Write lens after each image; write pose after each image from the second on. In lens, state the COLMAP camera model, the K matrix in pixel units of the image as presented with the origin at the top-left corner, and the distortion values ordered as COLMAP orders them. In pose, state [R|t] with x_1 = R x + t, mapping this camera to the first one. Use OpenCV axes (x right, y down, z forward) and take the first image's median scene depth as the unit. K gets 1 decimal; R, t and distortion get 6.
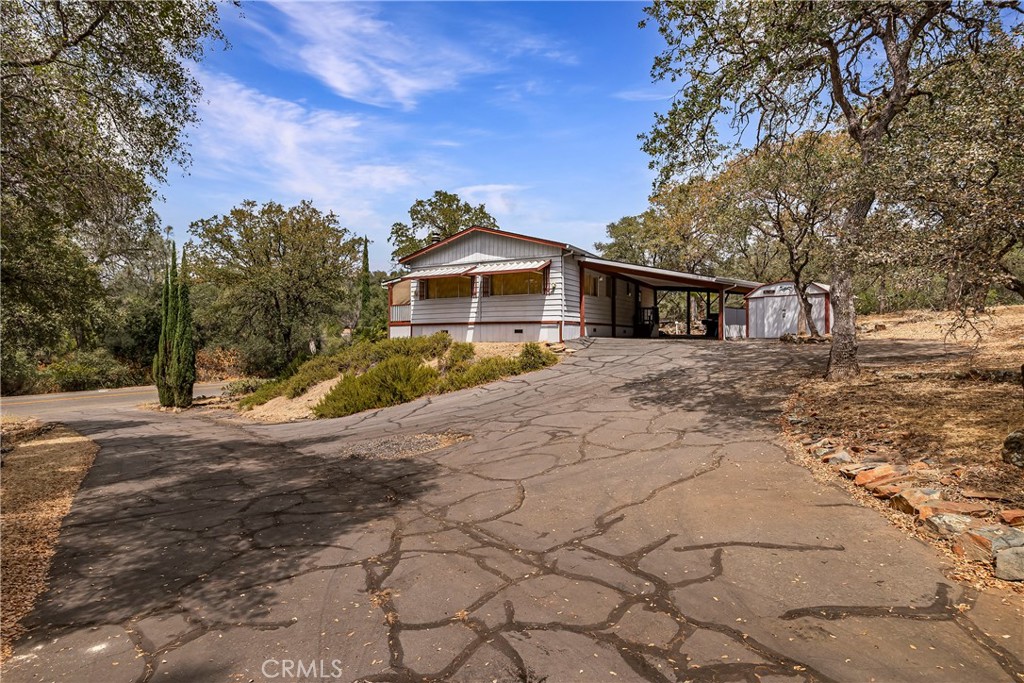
lens RADIAL K [[561.6, 0, 512.4], [0, 561.6, 339.7], [0, 0, 1]] dist [0.002250, -0.000389]
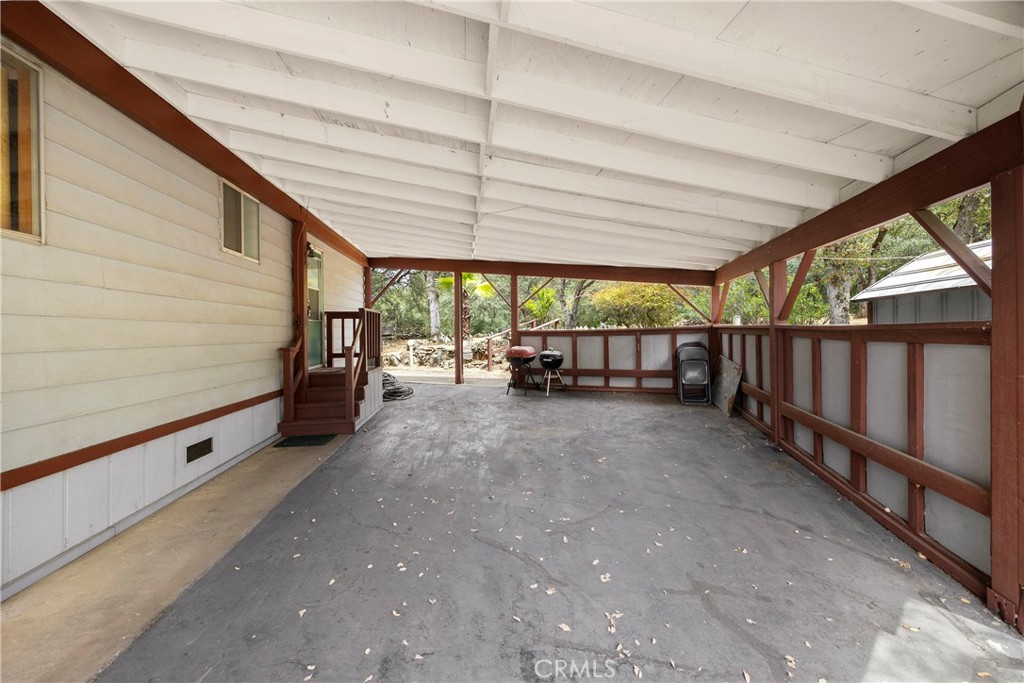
lens RADIAL K [[411.8, 0, 522.6], [0, 411.8, 337.4], [0, 0, 1]] dist [0.003243, 0.000096]
pose [[0.810991, -0.014899, 0.584869, 0.255919], [0.007433, 0.999857, 0.015163, -0.063079], [-0.585012, -0.007950, 0.810986, 1.033569]]
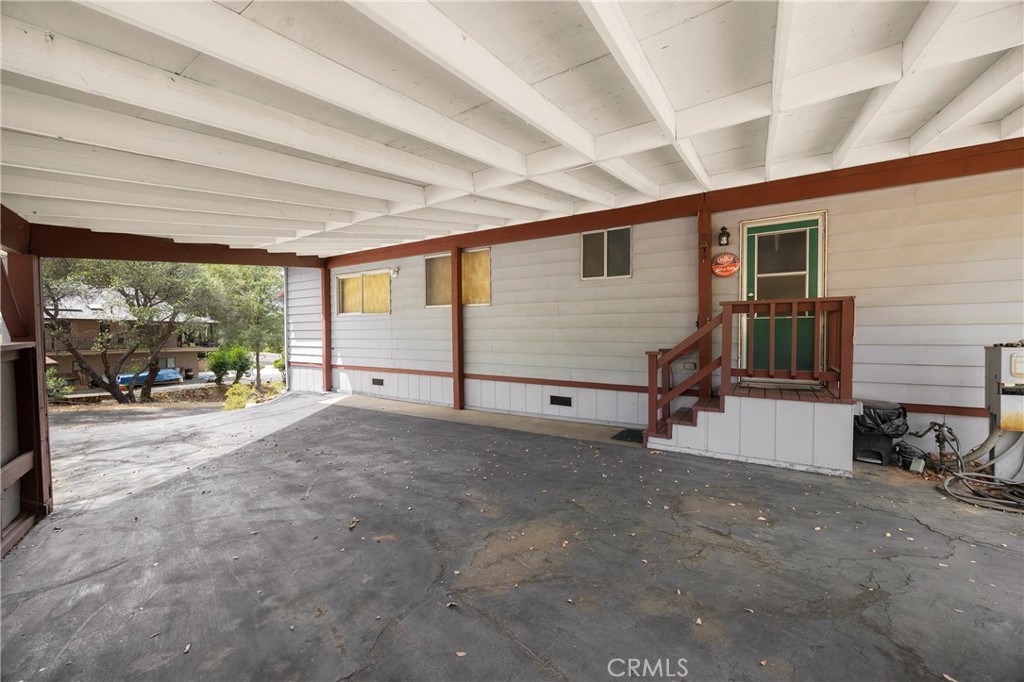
lens RADIAL K [[411.8, 0, 517.2], [0, 411.8, 336.7], [0, 0, 1]] dist [0.003243, 0.000096]
pose [[-0.097992, 0.025356, -0.994864, 0.526733], [0.008960, 0.999657, 0.024595, -0.068642], [0.995147, -0.006504, -0.098185, 1.234937]]
